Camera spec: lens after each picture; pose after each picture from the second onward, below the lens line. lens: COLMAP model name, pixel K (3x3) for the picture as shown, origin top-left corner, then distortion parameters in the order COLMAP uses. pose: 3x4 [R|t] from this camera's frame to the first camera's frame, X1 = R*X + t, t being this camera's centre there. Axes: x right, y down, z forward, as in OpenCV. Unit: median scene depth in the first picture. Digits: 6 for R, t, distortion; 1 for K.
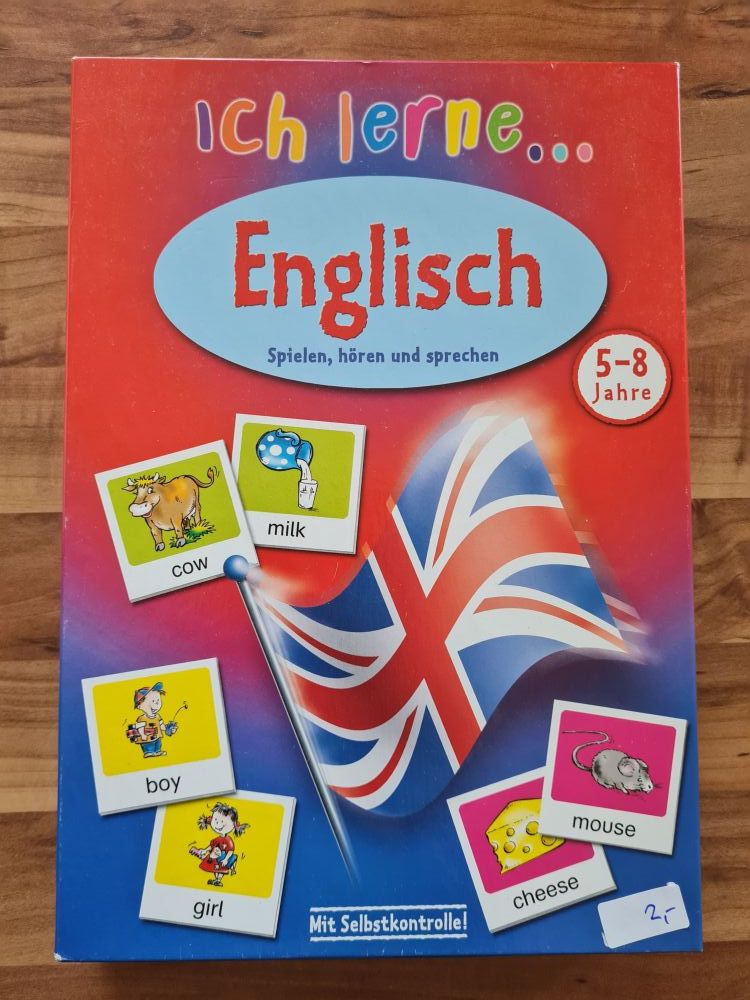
lens RADIAL K [[764.9, 0, 373.7], [0, 764.9, 498.5], [0, 0, 1]] dist [0.004516, -0.020654]
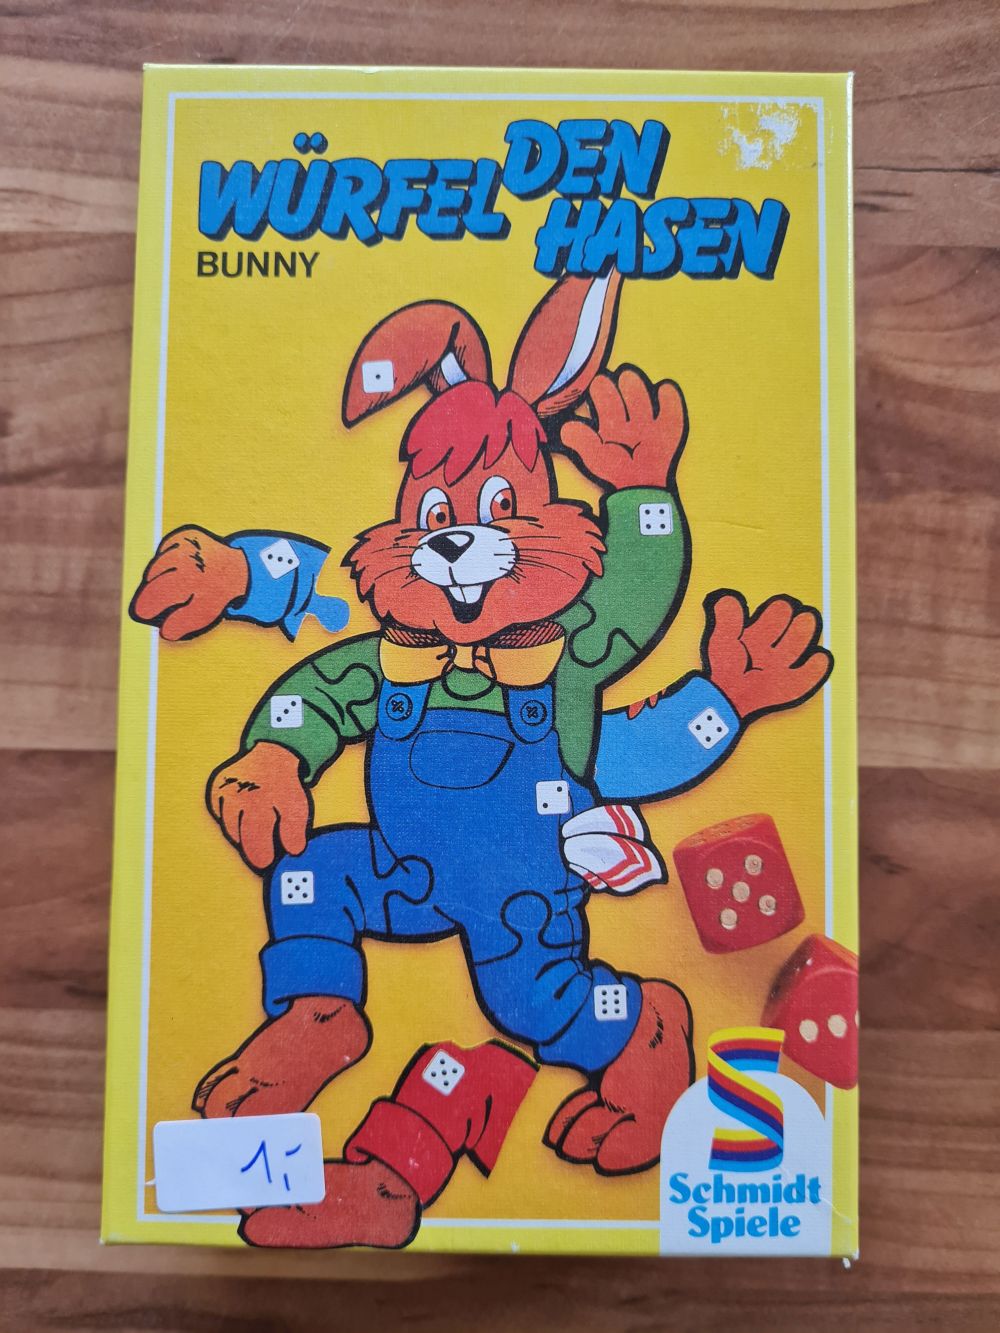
lens RADIAL K [[1019.6, 0, 498.6], [0, 1019.6, 666.8], [0, 0, 1]] dist [0.004516, -0.020654]
pose [[0.990806, 0.031544, -0.131562, -0.023307], [-0.041497, 0.996424, -0.073608, 0.000086], [0.128770, 0.078390, 0.988571, 0.314449]]
